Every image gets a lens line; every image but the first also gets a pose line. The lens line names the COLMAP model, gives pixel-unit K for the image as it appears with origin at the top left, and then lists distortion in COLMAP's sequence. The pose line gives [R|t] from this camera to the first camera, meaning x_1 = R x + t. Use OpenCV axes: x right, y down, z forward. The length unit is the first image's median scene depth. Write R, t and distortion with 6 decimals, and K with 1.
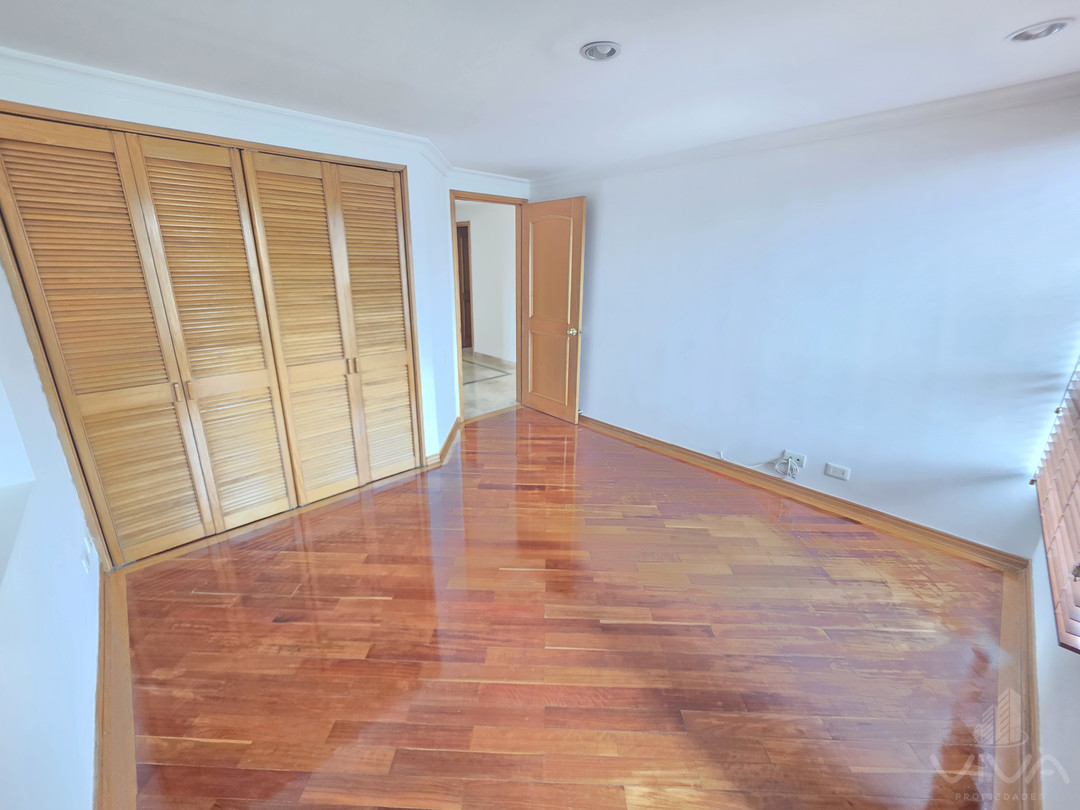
lens RADIAL K [[432.7, 0, 530.9], [0, 432.7, 391.1], [0, 0, 1]] dist [0.003941, -0.000559]
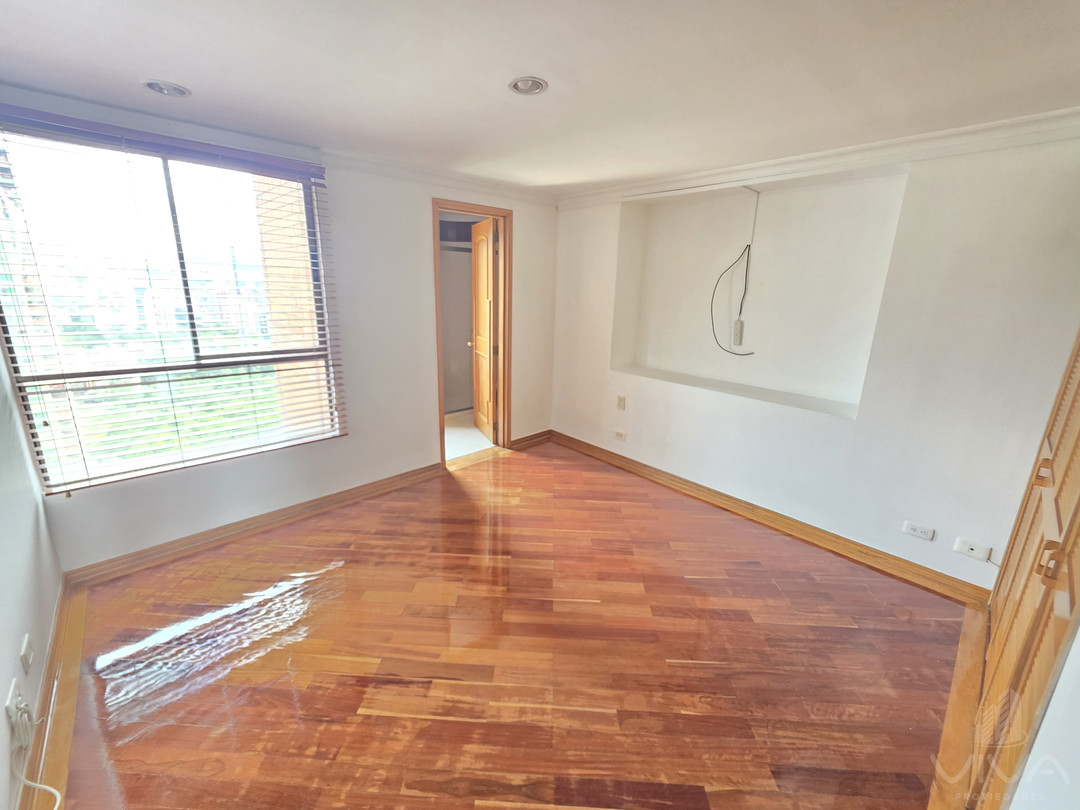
lens RADIAL K [[432.7, 0, 530.9], [0, 432.7, 391.1], [0, 0, 1]] dist [0.003941, -0.000559]
pose [[-0.999574, -0.028422, 0.006704, 0.095723], [-0.021202, 0.864237, 0.502638, -0.517669], [-0.020080, 0.502282, -0.864471, 1.718601]]
